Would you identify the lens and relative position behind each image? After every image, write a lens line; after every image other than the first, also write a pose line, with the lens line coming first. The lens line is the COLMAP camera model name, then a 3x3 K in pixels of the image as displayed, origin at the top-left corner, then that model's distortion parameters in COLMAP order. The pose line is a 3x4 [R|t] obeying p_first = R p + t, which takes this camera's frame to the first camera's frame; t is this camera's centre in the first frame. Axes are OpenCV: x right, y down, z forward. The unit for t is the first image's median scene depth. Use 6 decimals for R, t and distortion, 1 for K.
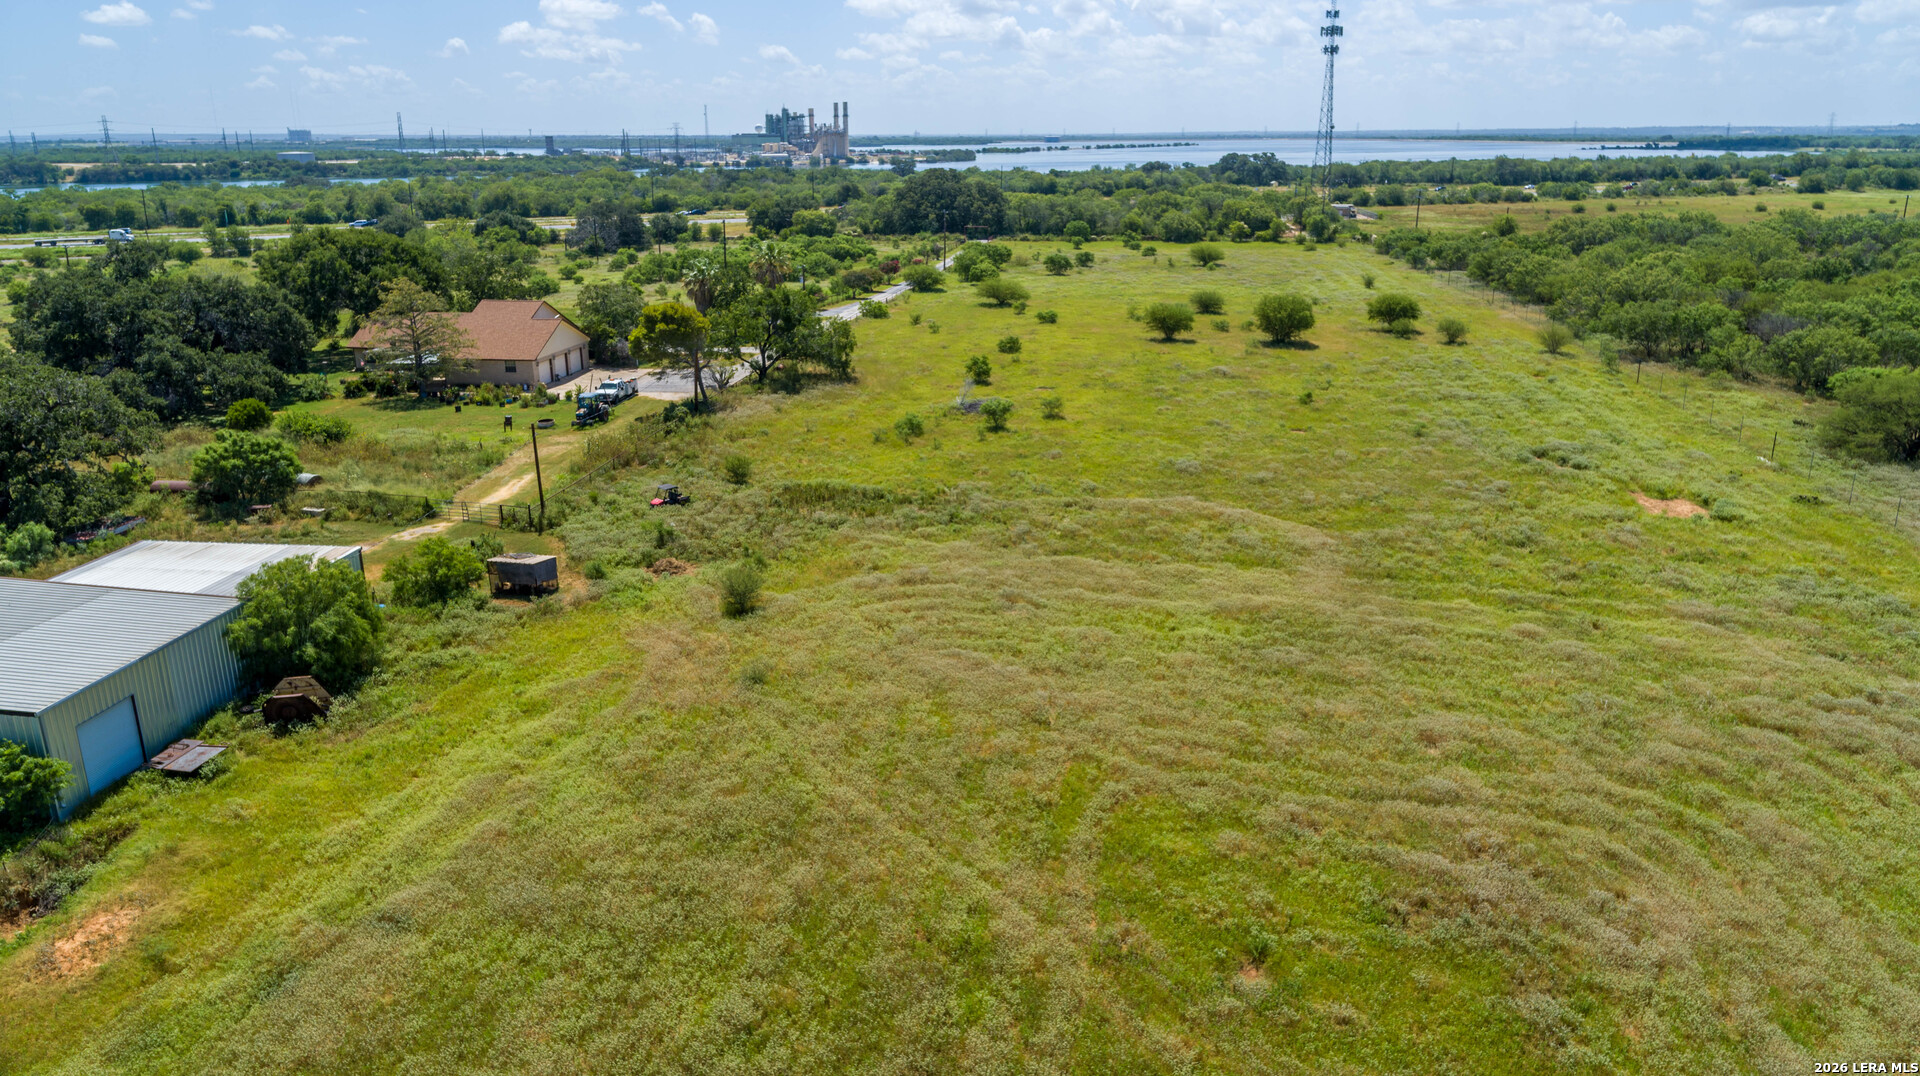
lens RADIAL K [[1302.6, 0, 964.2], [0, 1302.6, 536.2], [0, 0, 1]] dist [0.000317, -0.009385]
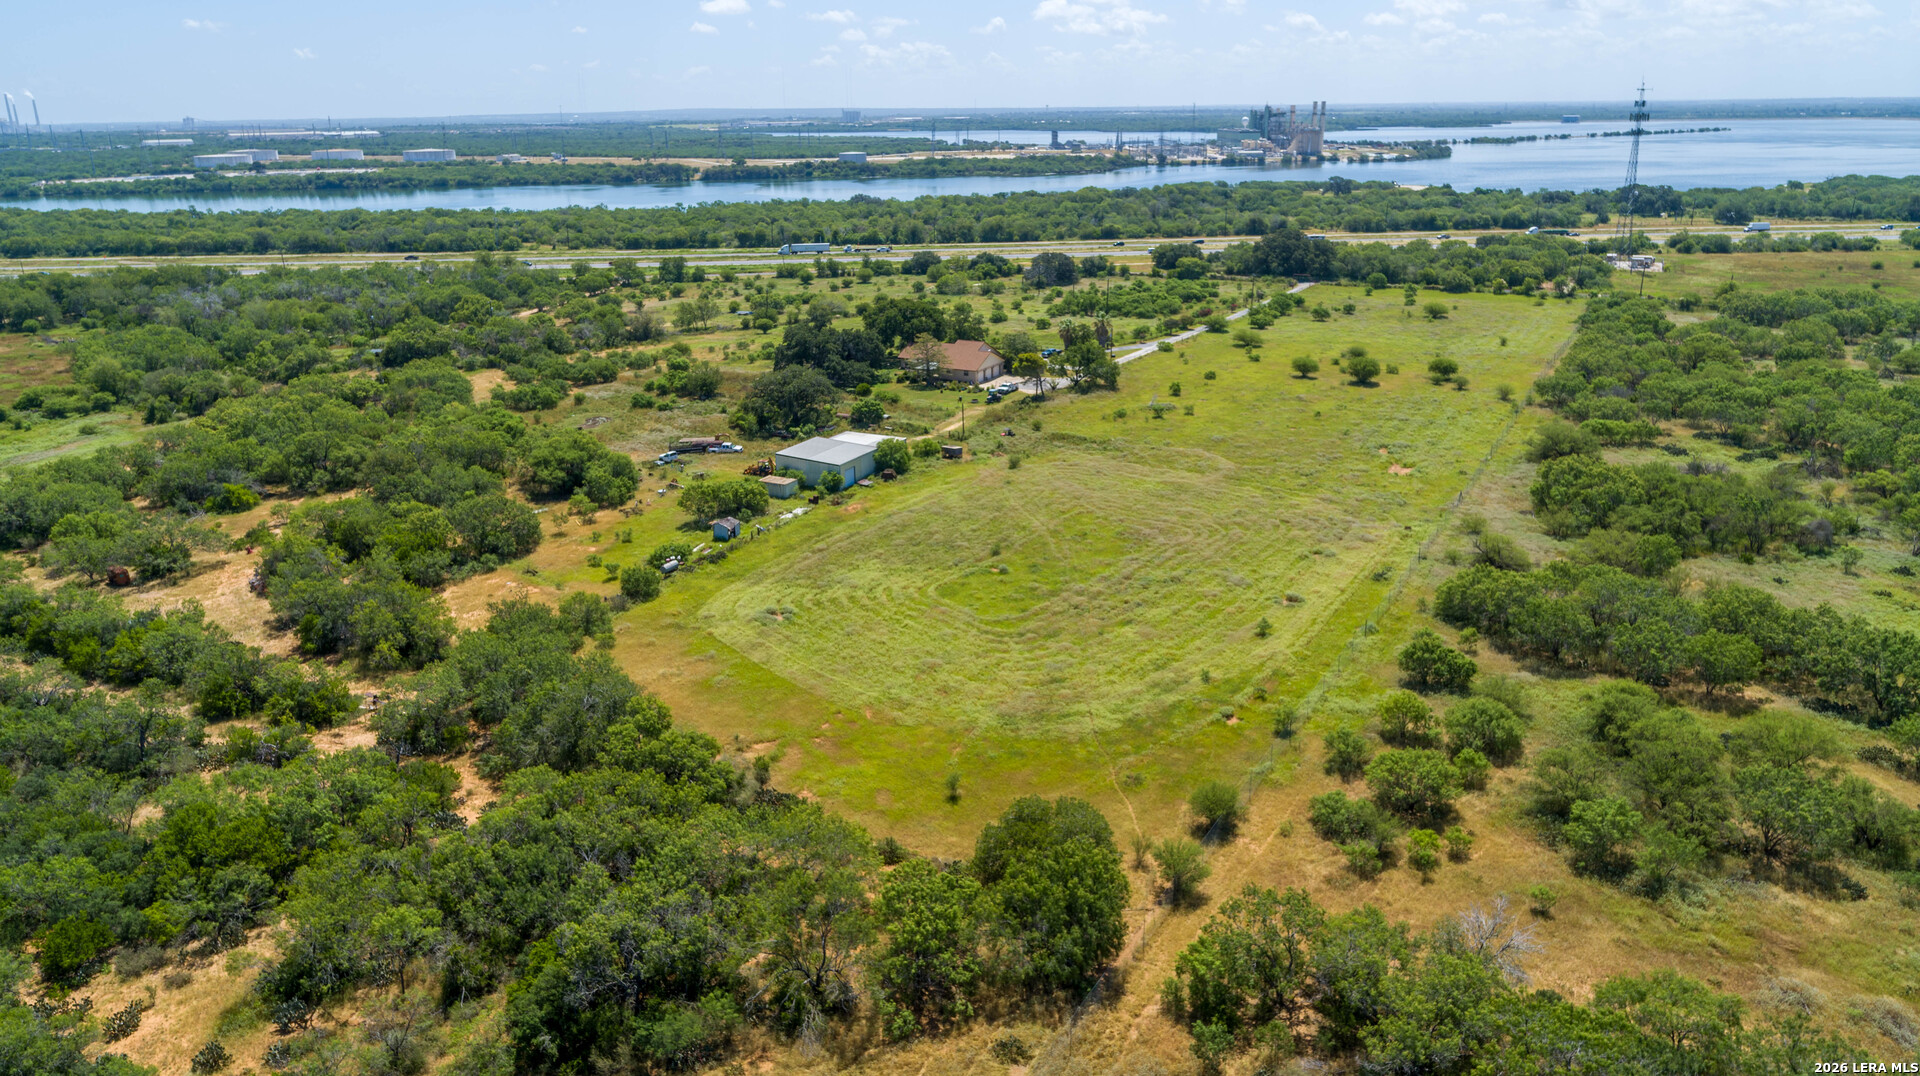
lens RADIAL K [[1302.6, 0, 964.2], [0, 1302.6, 536.2], [0, 0, 1]] dist [0.000317, -0.009385]
pose [[0.932273, 0.106437, -0.345743, 0.500408], [-0.098654, 0.994314, 0.040087, 0.064509], [0.348044, -0.003263, 0.937473, -1.215473]]
